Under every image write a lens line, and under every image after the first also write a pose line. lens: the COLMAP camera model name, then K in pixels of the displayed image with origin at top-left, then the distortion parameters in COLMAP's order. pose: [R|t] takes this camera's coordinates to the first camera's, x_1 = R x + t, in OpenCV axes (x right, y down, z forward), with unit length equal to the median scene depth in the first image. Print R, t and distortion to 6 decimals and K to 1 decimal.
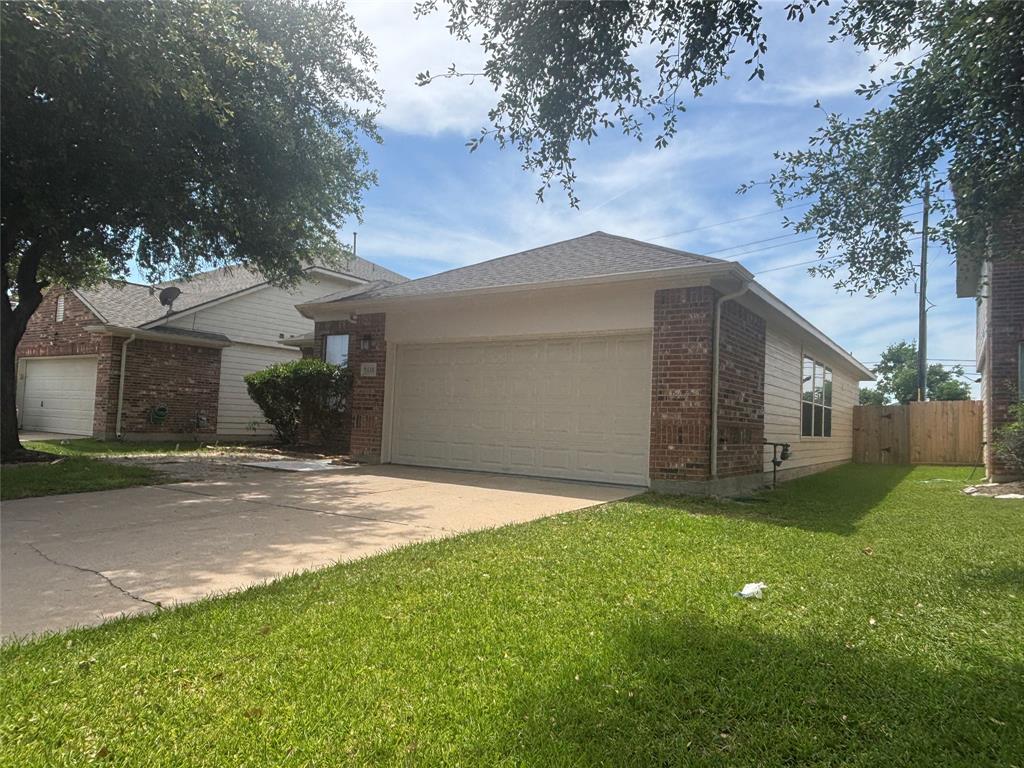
lens RADIAL K [[661.0, 0, 512.1], [0, 661.0, 384.7], [0, 0, 1]] dist [-0.003817, -0.000416]
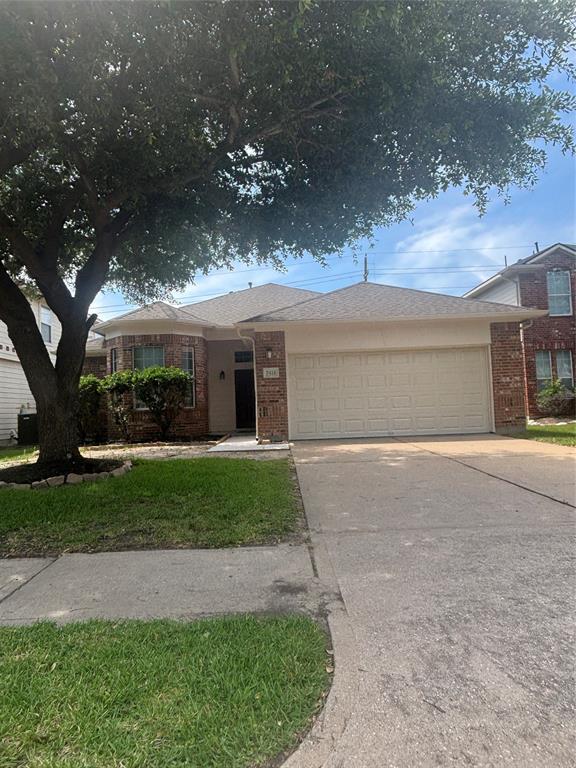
lens RADIAL K [[495.8, 0, 287.9], [0, 495.8, 384.8], [0, 0, 1]] dist [-0.003817, -0.000416]
pose [[0.845224, -0.022481, 0.533939, -0.740361], [0.039202, 0.999031, -0.019994, 0.023812], [-0.532972, 0.037831, 0.845287, 0.126457]]
